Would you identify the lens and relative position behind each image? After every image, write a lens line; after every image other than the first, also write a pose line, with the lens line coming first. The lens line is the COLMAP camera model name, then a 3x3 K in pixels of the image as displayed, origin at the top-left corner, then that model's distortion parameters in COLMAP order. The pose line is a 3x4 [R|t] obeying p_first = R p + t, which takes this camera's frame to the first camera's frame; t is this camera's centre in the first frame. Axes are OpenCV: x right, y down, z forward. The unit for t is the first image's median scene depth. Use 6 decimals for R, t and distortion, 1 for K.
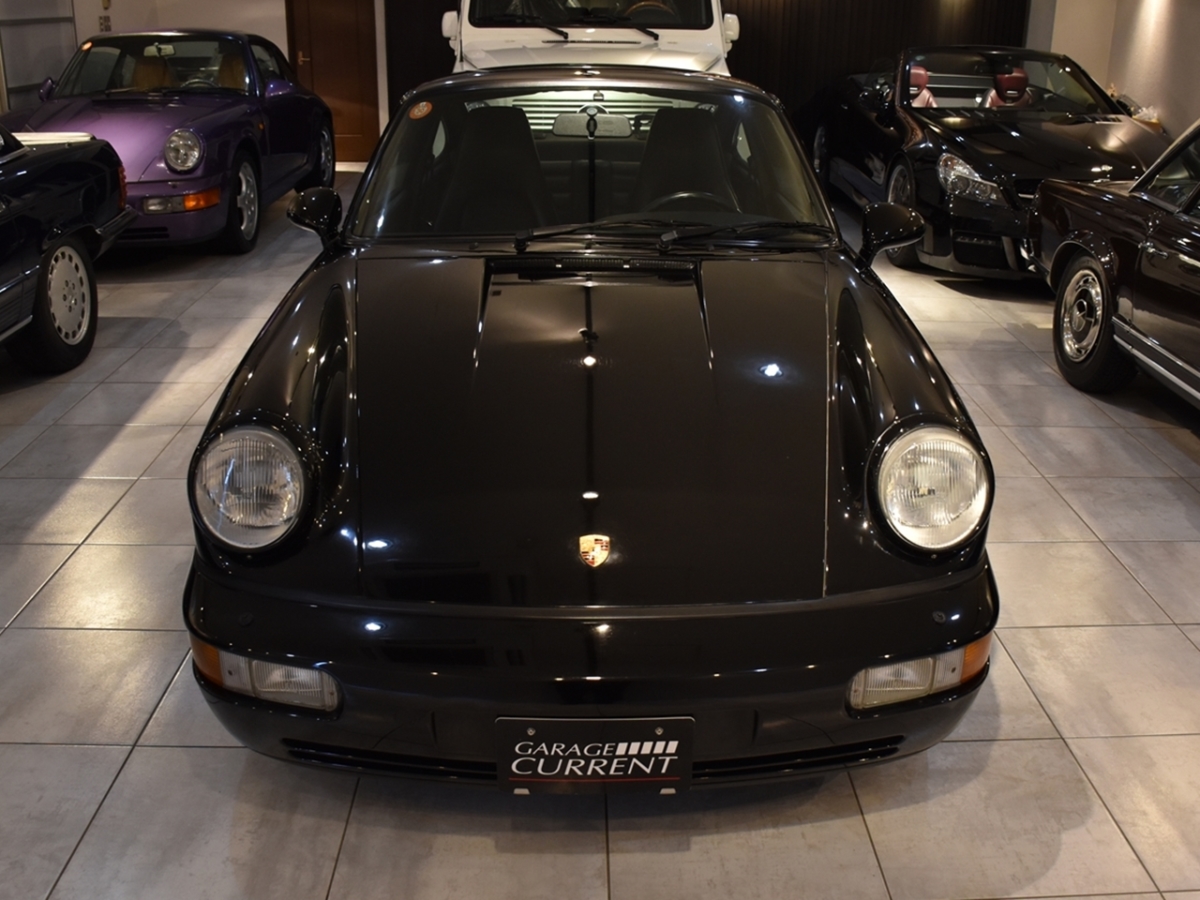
lens RADIAL K [[1172.3, 0, 600.0], [0, 1172.3, 450.0], [0, 0, 1]] dist [-0.095044, 0.014417]
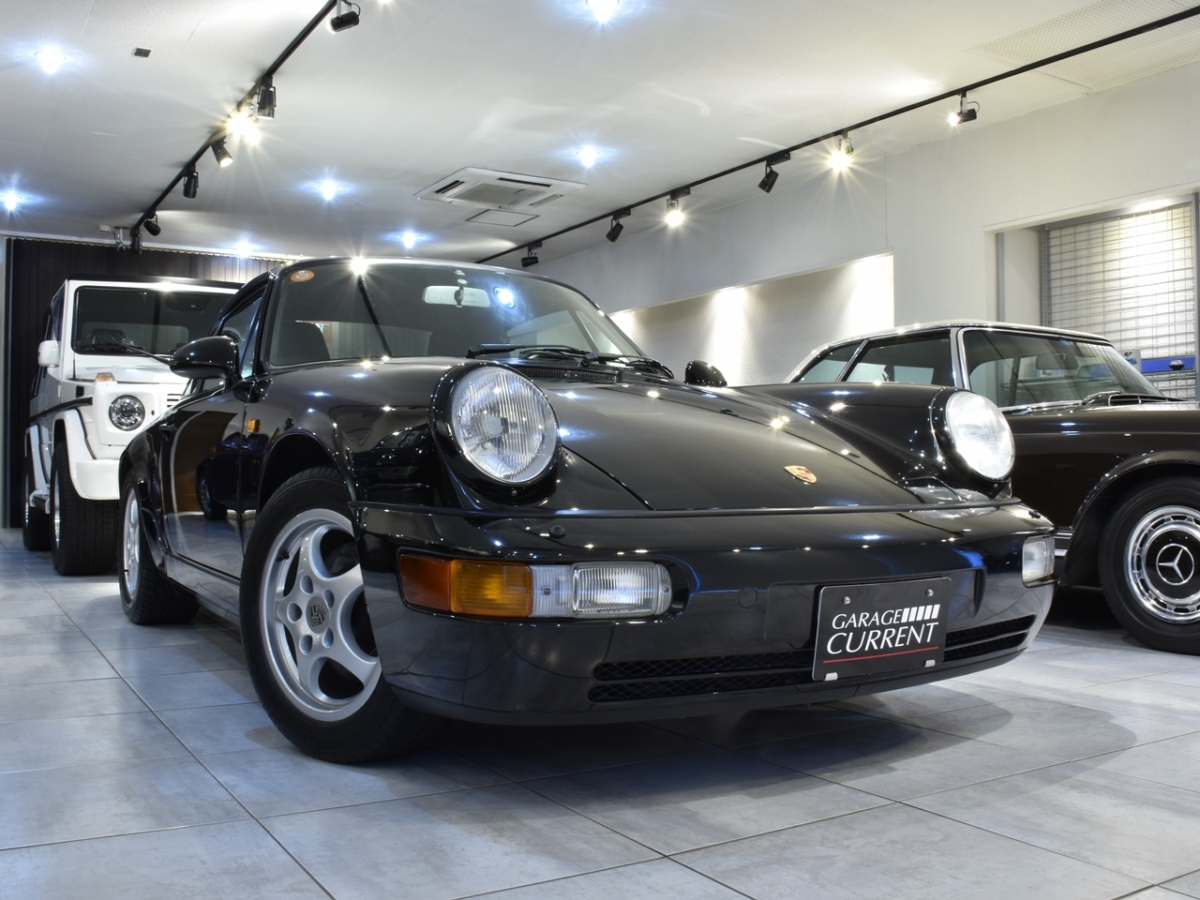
lens RADIAL K [[1133.4, 0, 510.7], [0, 1133.4, 419.7], [0, 0, 1]] dist [-0.133317, 0.069591]
pose [[0.892139, 0.013169, 0.451570, -0.685484], [0.159133, 0.926347, -0.341405, 0.335818], [-0.422806, 0.376440, 0.824335, 0.202342]]
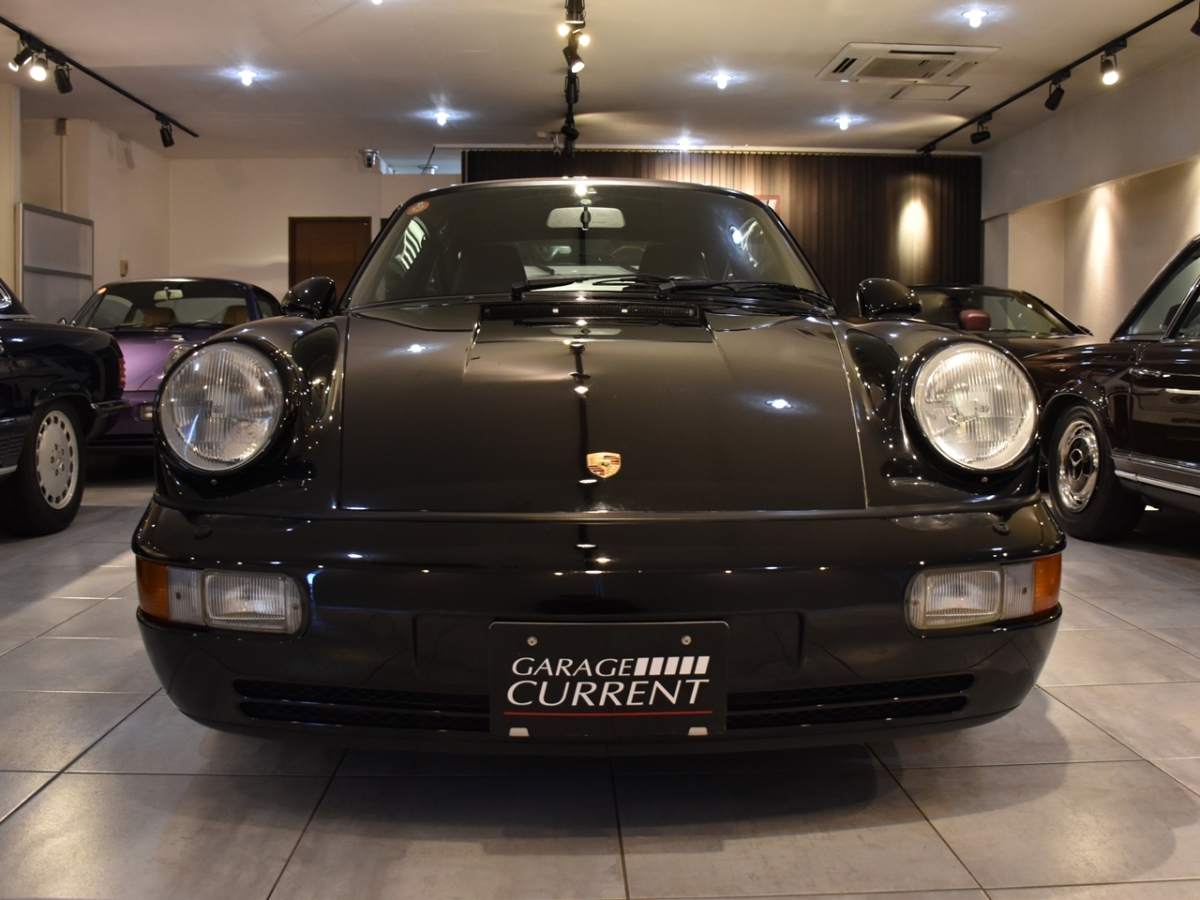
lens RADIAL K [[1148.2, 0, 577.7], [0, 1148.2, 384.7], [0, 0, 1]] dist [-0.131874, 0.080782]
pose [[0.999978, -0.006224, -0.002433, -0.020424], [0.005160, 0.950464, -0.310793, 0.277963], [0.004247, 0.310774, 0.950474, 0.149397]]
